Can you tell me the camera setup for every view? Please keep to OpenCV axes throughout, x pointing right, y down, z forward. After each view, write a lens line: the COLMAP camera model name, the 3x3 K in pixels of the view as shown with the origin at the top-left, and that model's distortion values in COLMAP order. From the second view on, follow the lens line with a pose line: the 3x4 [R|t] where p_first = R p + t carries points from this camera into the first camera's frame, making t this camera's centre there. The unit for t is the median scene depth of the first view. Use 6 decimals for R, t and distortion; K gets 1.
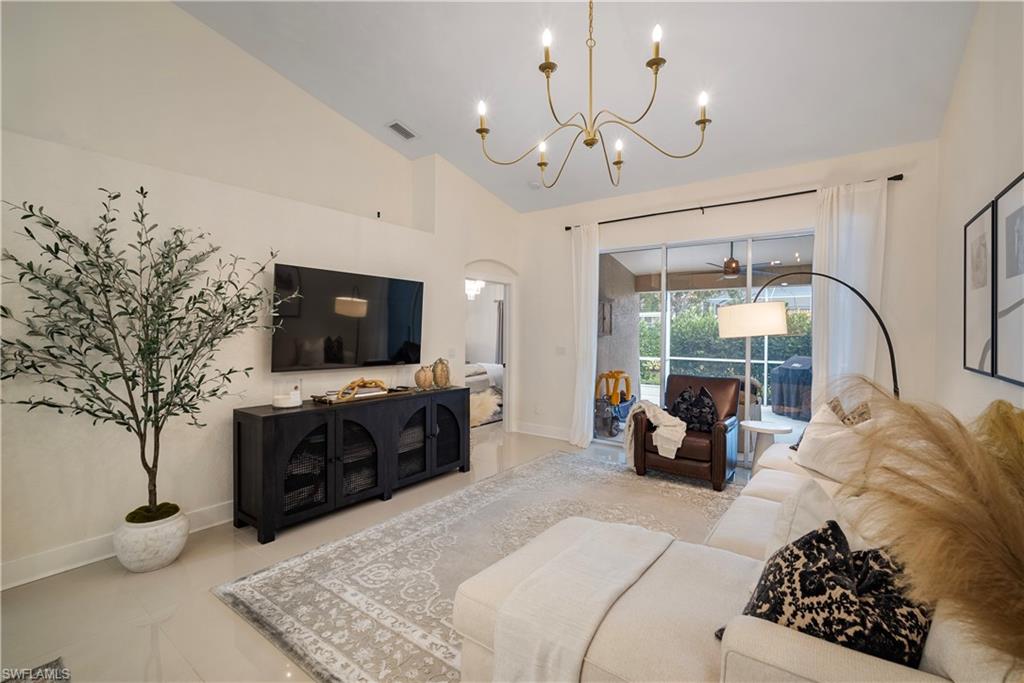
lens RADIAL K [[451.8, 0, 510.2], [0, 451.8, 339.0], [0, 0, 1]] dist [-0.012596, 0.003648]
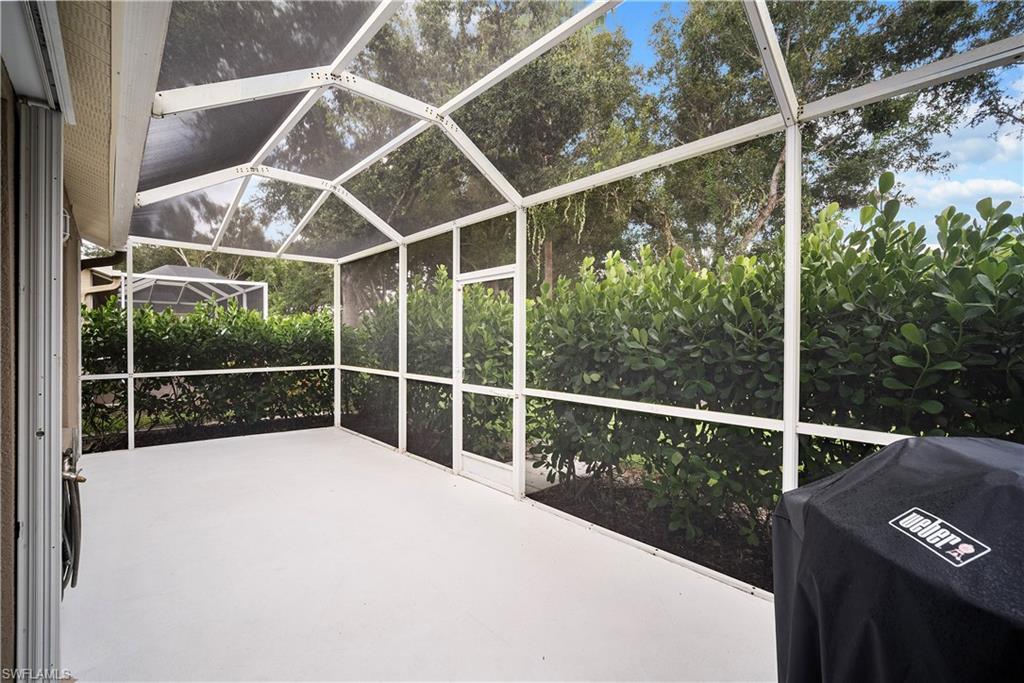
lens RADIAL K [[451.8, 0, 511.0], [0, 451.8, 336.3], [0, 0, 1]] dist [-0.012596, 0.003648]
pose [[0.979179, -0.005289, -0.202932, 1.022777], [0.002767, 0.999915, -0.012707, 0.007522], [0.202982, 0.011881, 0.979110, 1.594892]]
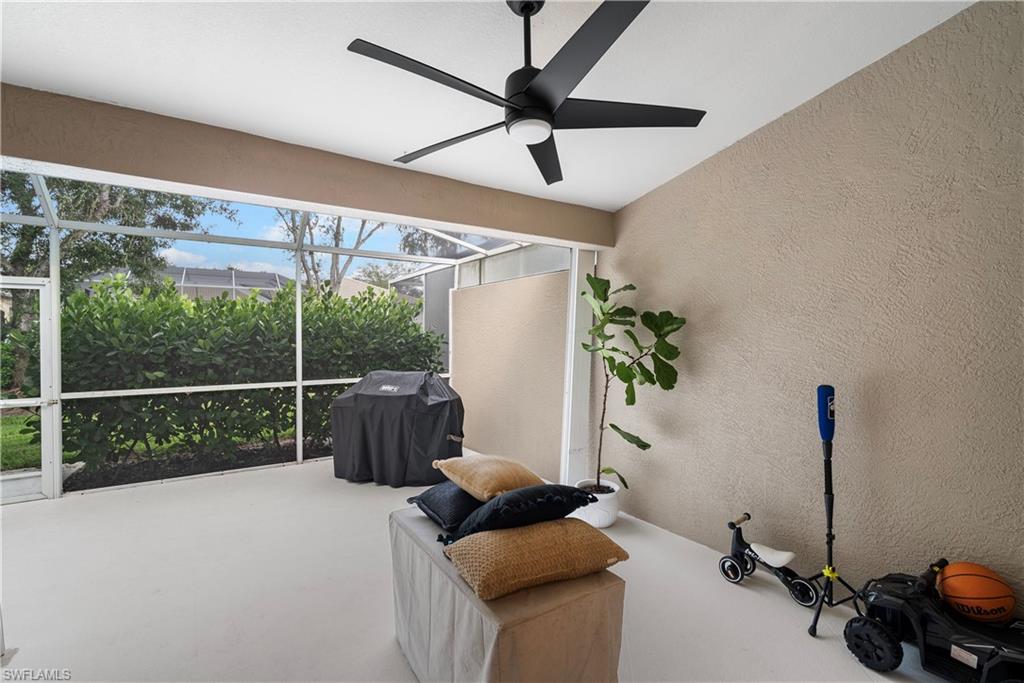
lens RADIAL K [[451.8, 0, 516.4], [0, 451.8, 337.0], [0, 0, 1]] dist [-0.012596, 0.003648]
pose [[0.331162, -0.007517, 0.943544, 0.297177], [0.020139, 0.999797, 0.000897, -0.002937], [-0.943359, 0.018705, 0.331246, 1.238619]]
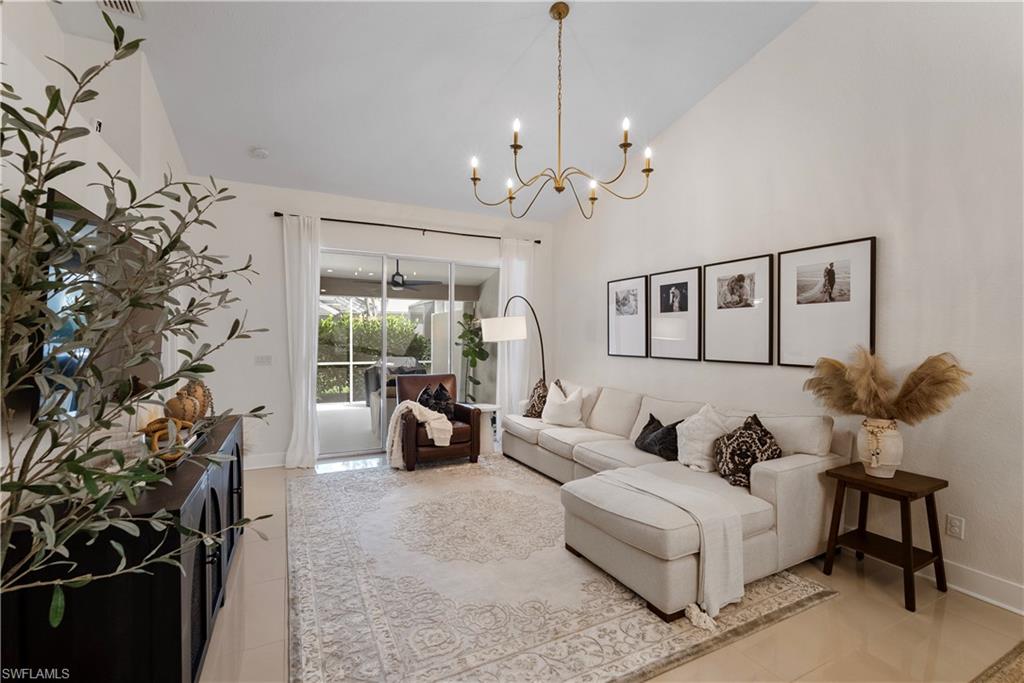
lens RADIAL K [[451.8, 0, 518.3], [0, 451.8, 341.4], [0, 0, 1]] dist [-0.012596, 0.003648]
pose [[0.440482, -0.011777, 0.897684, -0.555387], [0.014975, 0.999871, 0.005769, -0.007267], [-0.897637, 0.010902, 0.440601, 0.294423]]
